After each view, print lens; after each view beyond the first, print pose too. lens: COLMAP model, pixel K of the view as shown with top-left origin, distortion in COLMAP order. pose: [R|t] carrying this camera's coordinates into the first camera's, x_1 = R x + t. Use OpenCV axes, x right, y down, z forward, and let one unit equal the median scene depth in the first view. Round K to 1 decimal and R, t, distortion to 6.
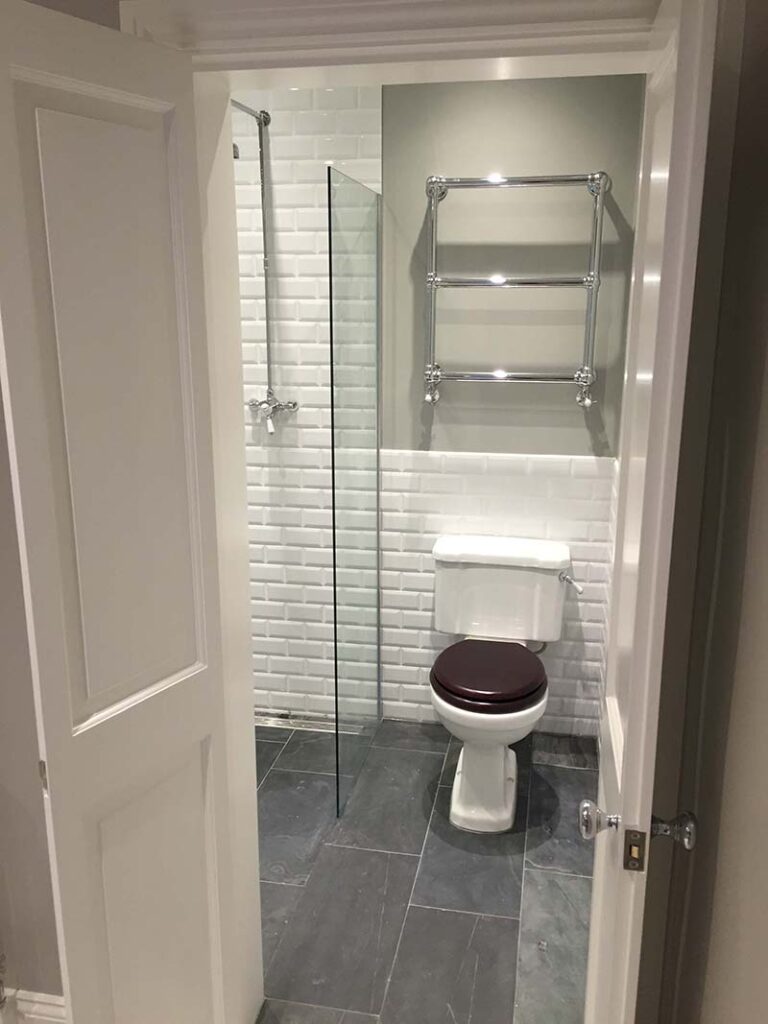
lens RADIAL K [[862.8, 0, 384.0], [0, 862.8, 512.0], [0, 0, 1]] dist [0.063802, -0.091494]
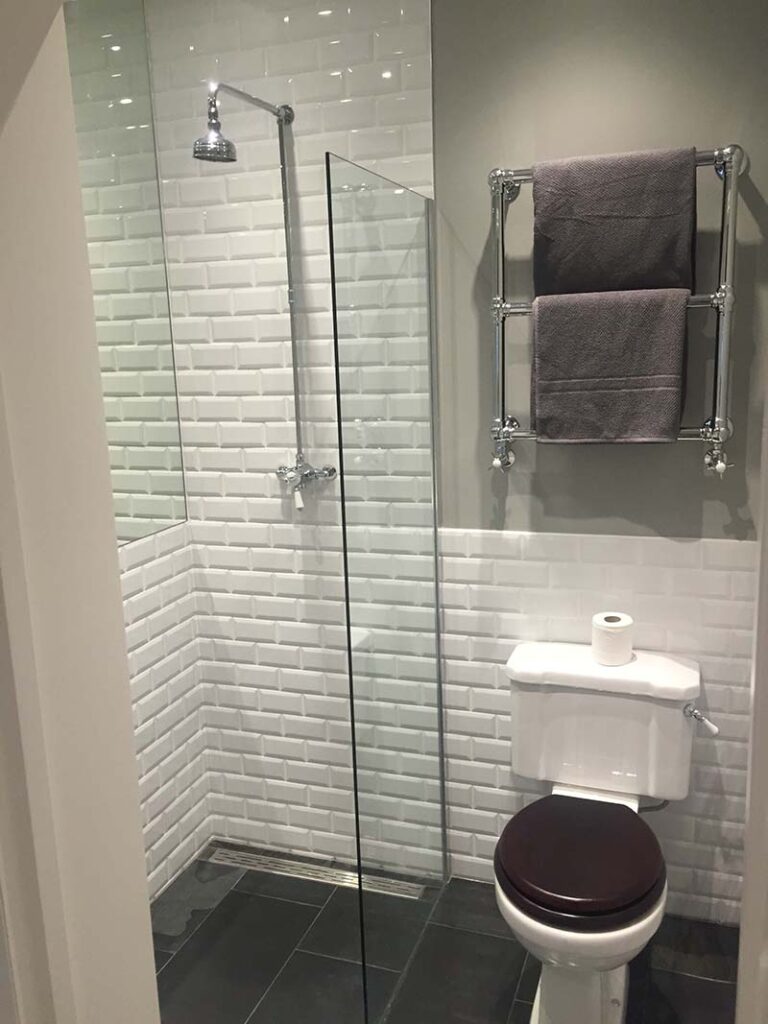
lens RADIAL K [[862.8, 0, 384.0], [0, 862.8, 512.0], [0, 0, 1]] dist [0.063802, -0.091494]
pose [[0.987255, -0.006066, -0.159030, 0.070137], [-0.001203, 0.998960, -0.045578, -0.052418], [0.159141, 0.045188, 0.986221, 0.236522]]
